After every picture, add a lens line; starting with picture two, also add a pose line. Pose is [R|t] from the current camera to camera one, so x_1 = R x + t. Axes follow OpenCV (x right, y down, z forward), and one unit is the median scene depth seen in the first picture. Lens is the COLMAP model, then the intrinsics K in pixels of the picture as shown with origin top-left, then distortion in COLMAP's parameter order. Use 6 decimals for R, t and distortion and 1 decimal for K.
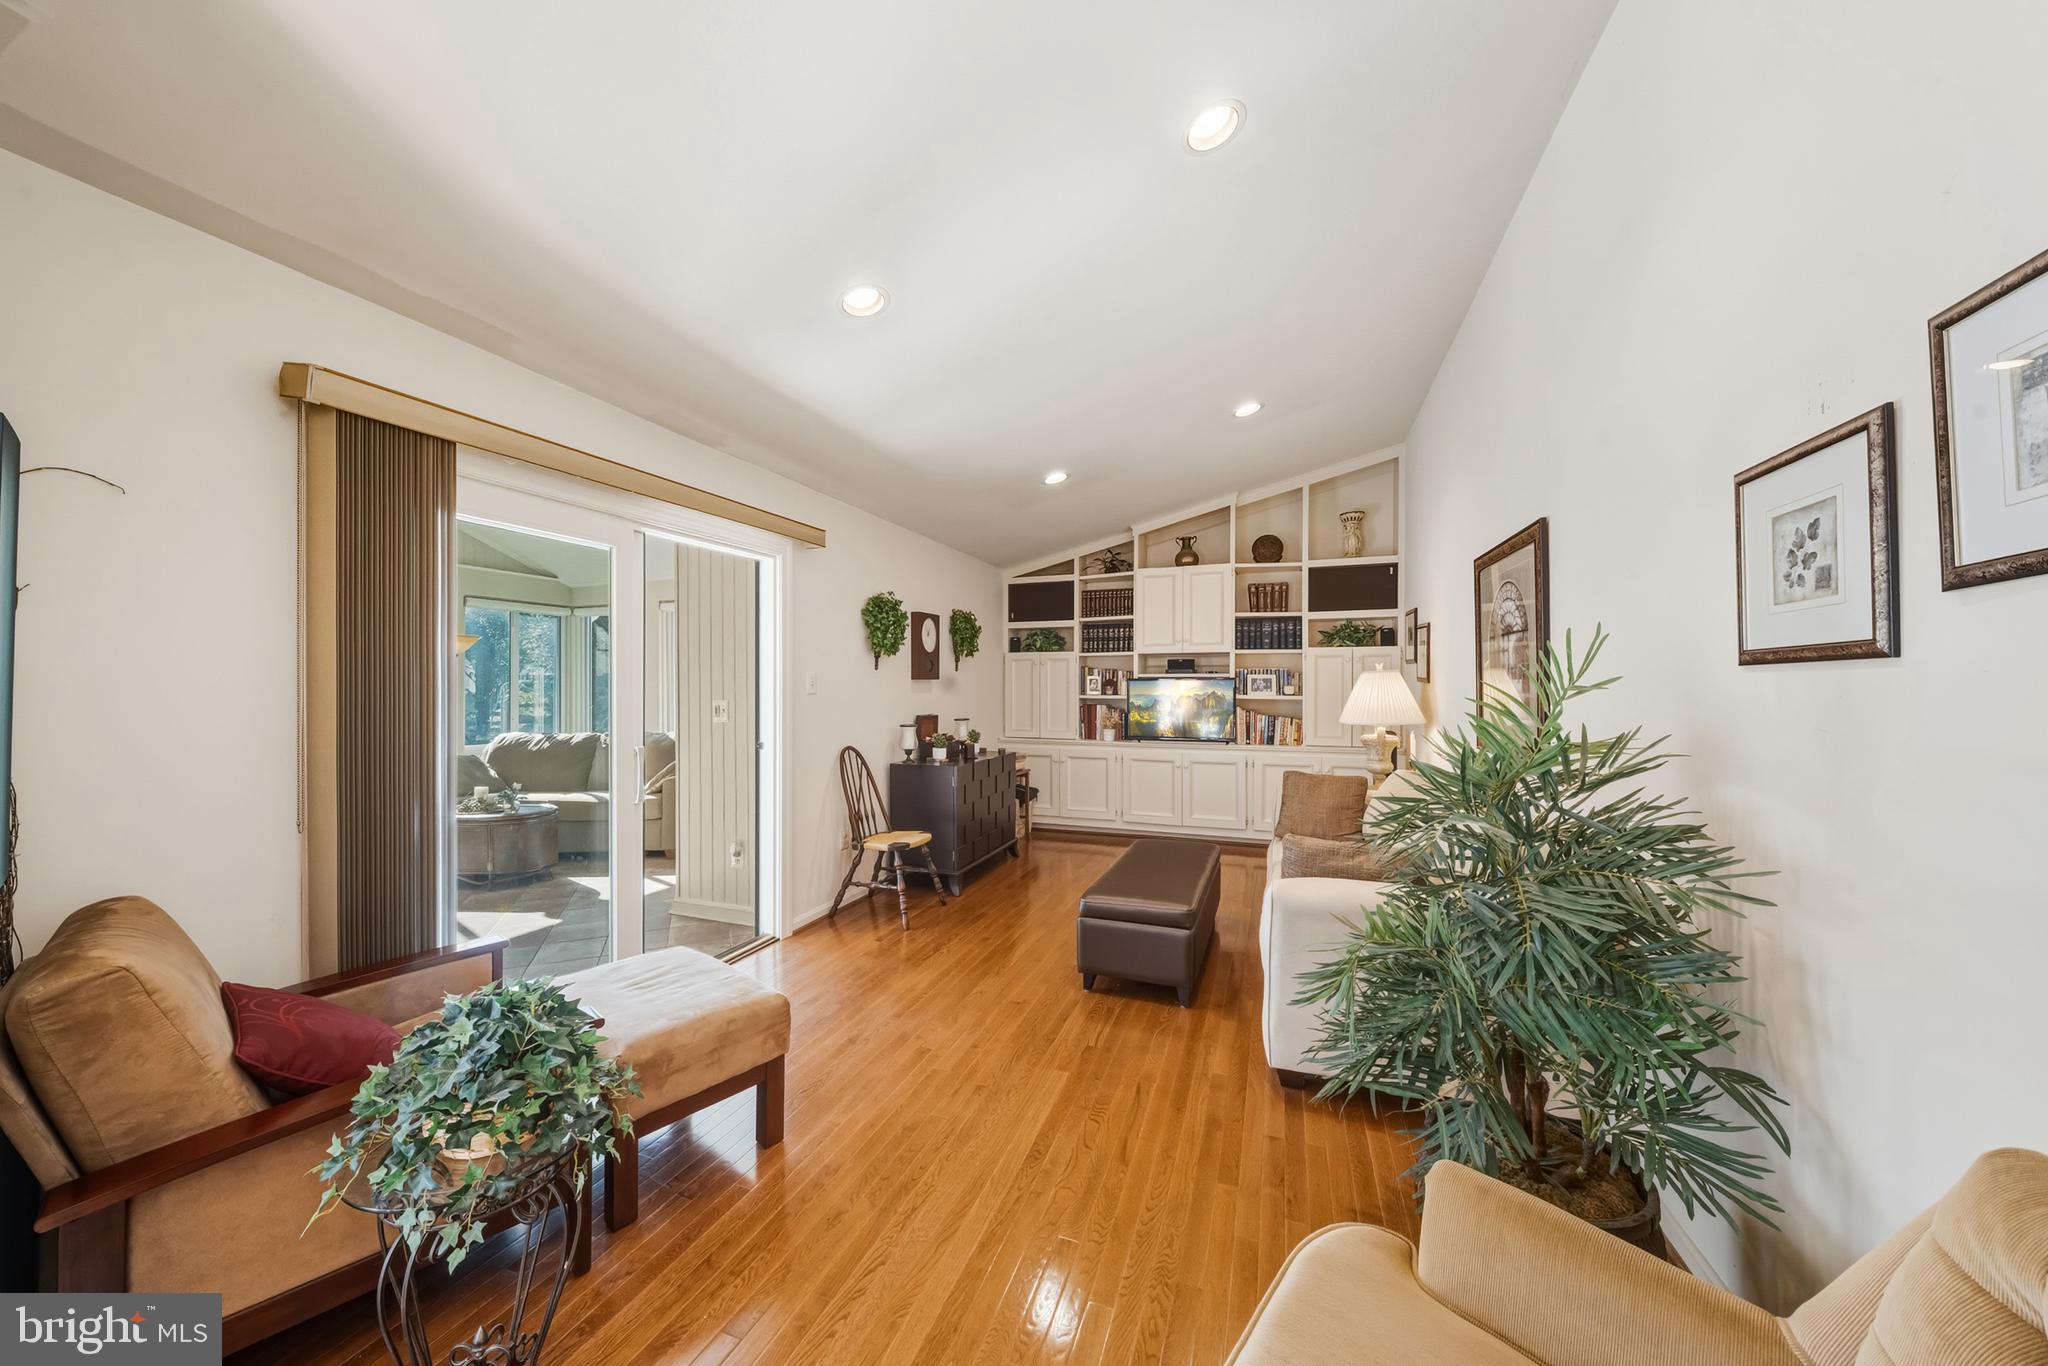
lens RADIAL K [[706.4, 0, 1024.0], [0, 706.4, 683.0], [0, 0, 1]] dist [-0.001407, -0.000084]
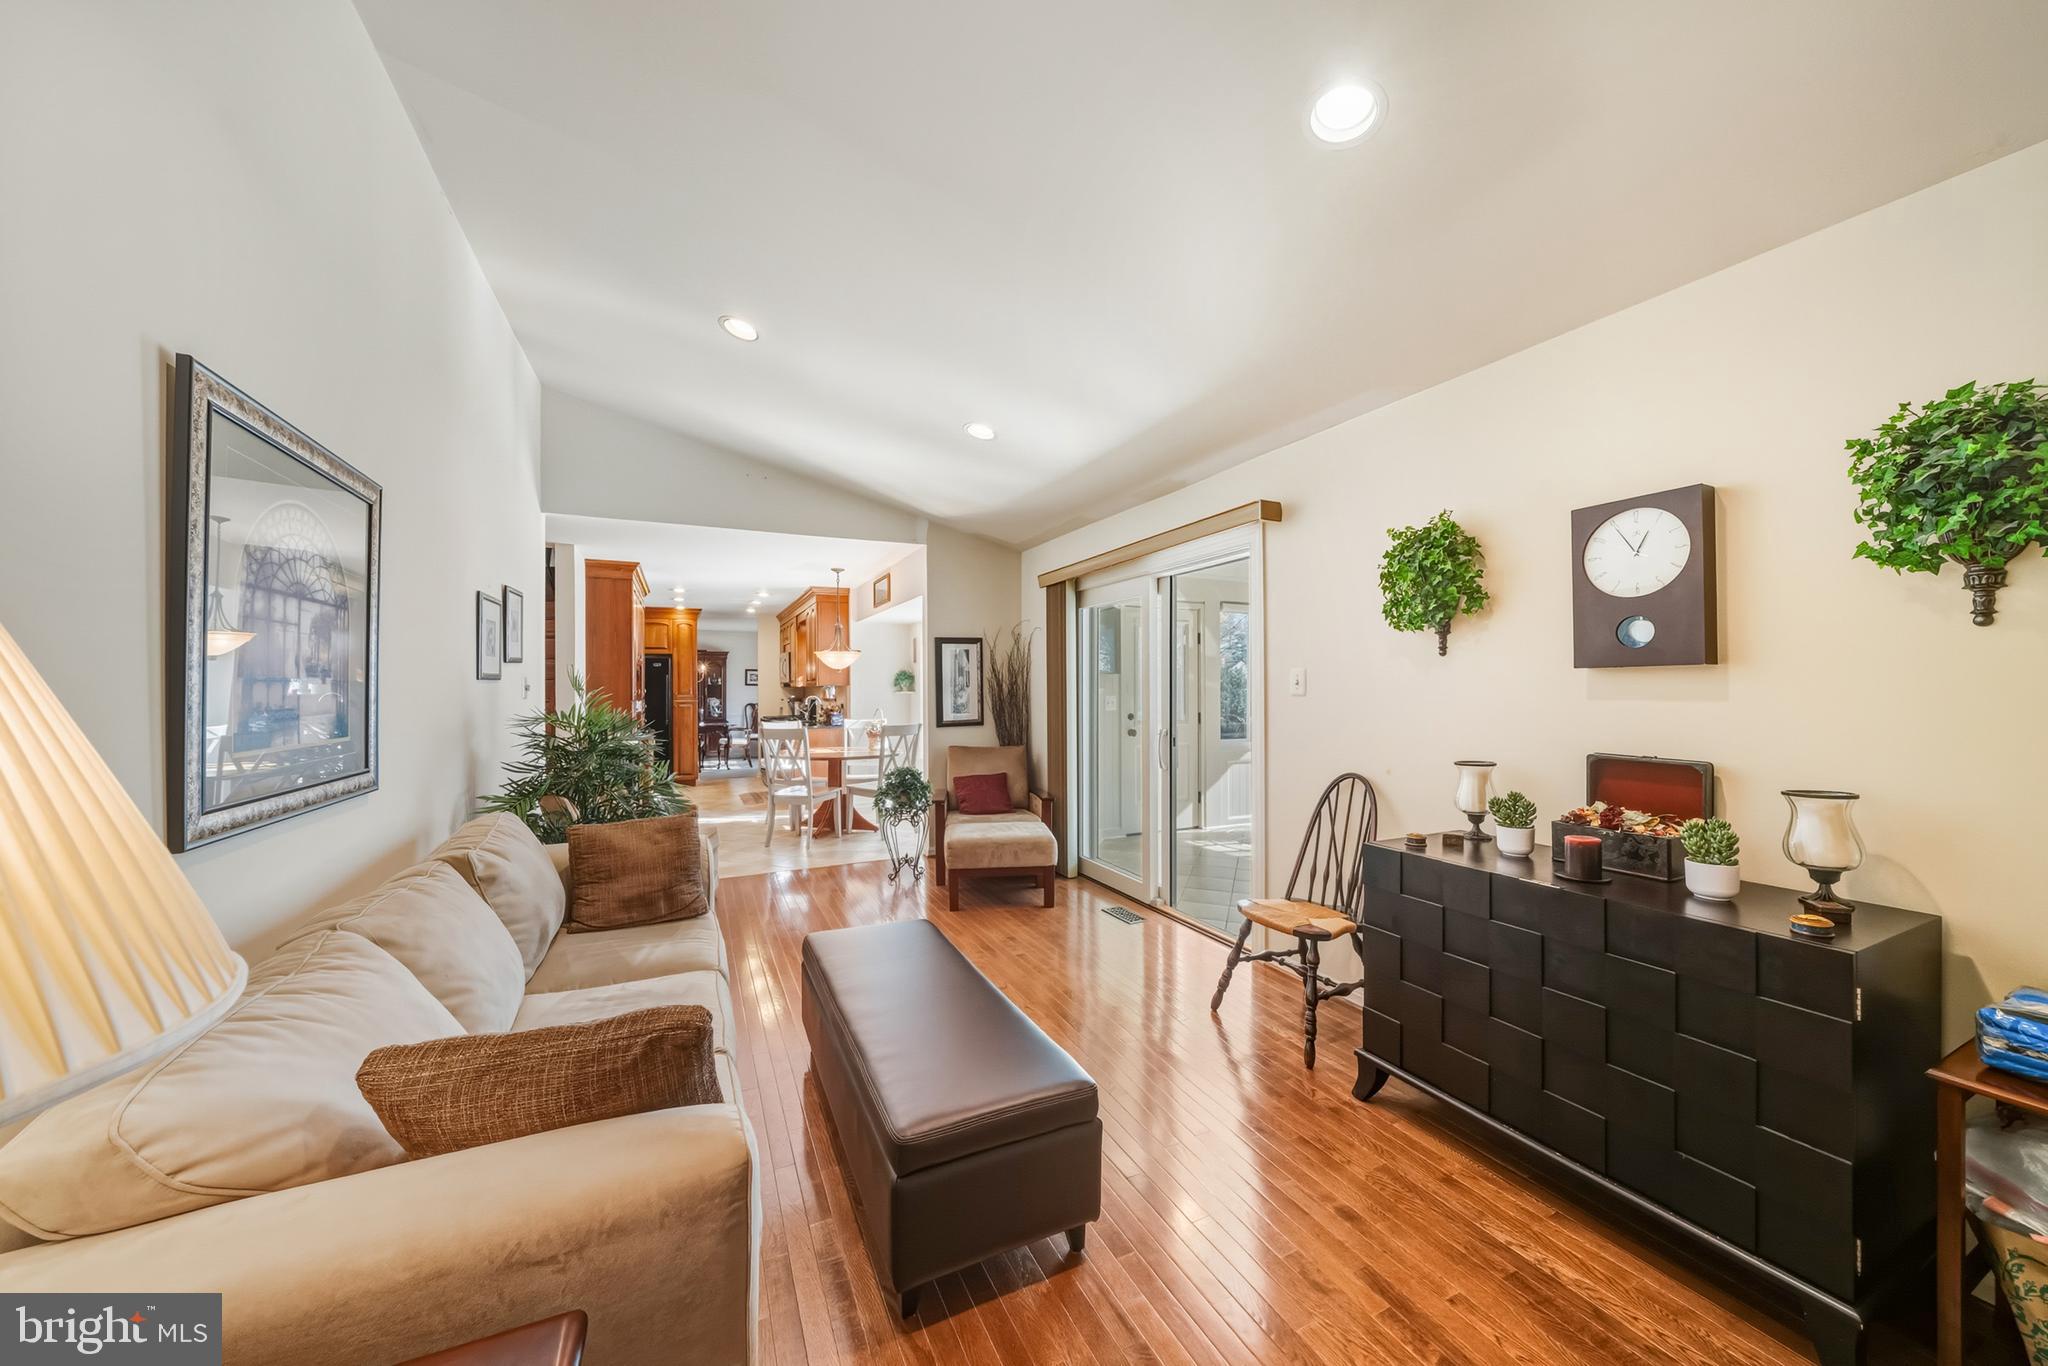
lens RADIAL K [[709.3, 0, 1016.6], [0, 709.3, 695.3], [0, 0, 1]] dist [-0.001133, -0.000155]
pose [[-0.699572, 0.009238, -0.714502, 0.363123], [0.004198, 0.999952, 0.008819, 0.005194], [0.714549, 0.003171, -0.699578, 0.987176]]
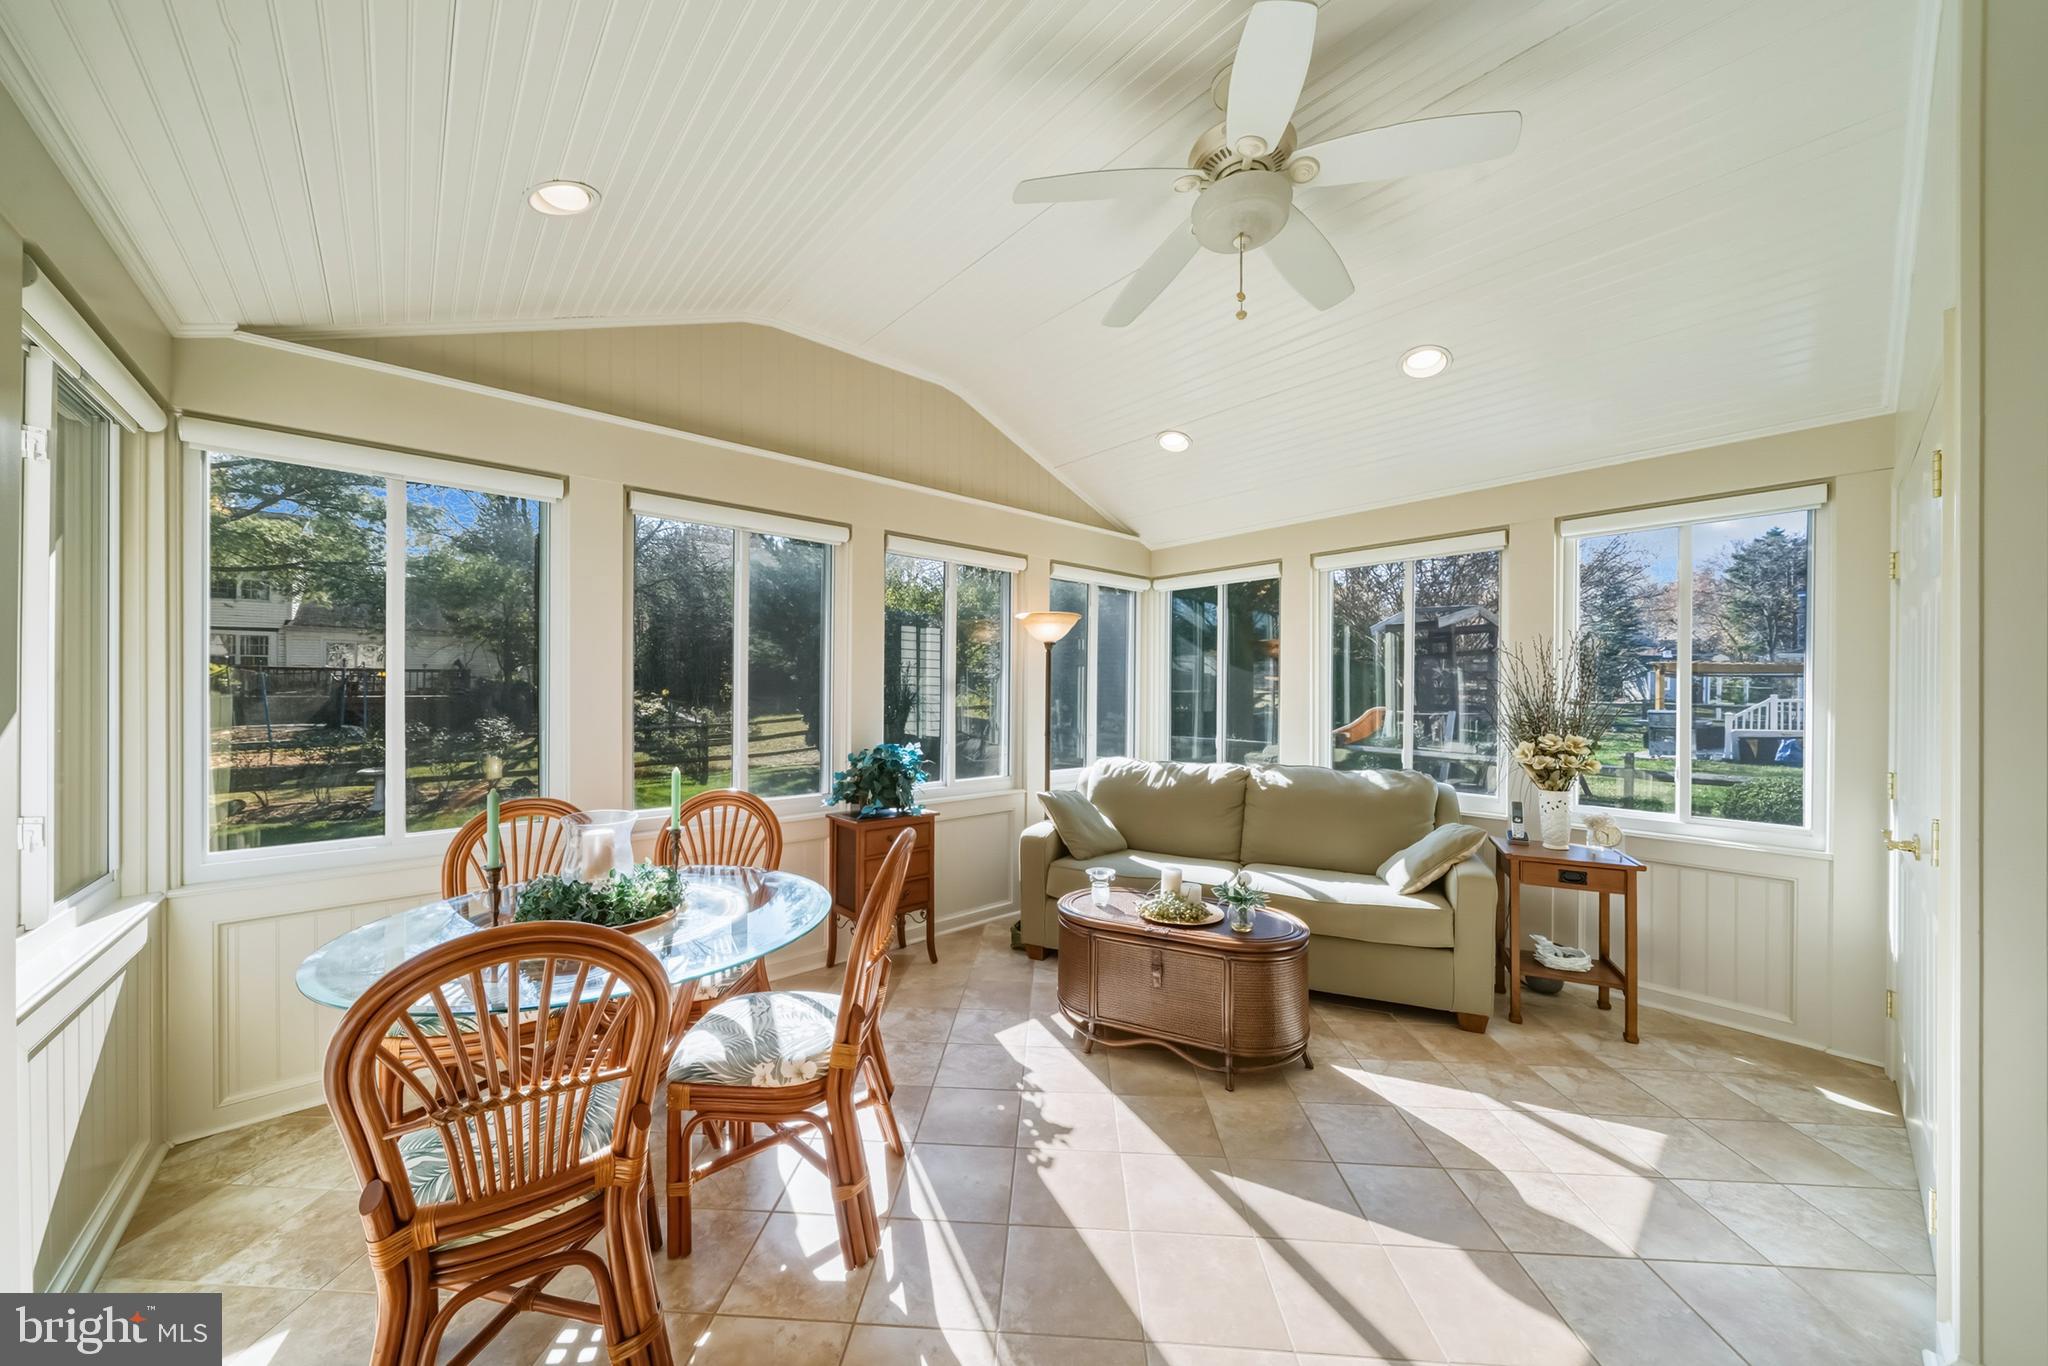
lens RADIAL K [[709.3, 0, 1016.6], [0, 709.3, 695.3], [0, 0, 1]] dist [-0.001133, -0.000155]
pose [[0.881338, 0.007817, -0.472422, -0.553303], [-0.003888, 0.999949, 0.009293, 0.004691], [0.472471, -0.006354, 0.881323, 0.407035]]
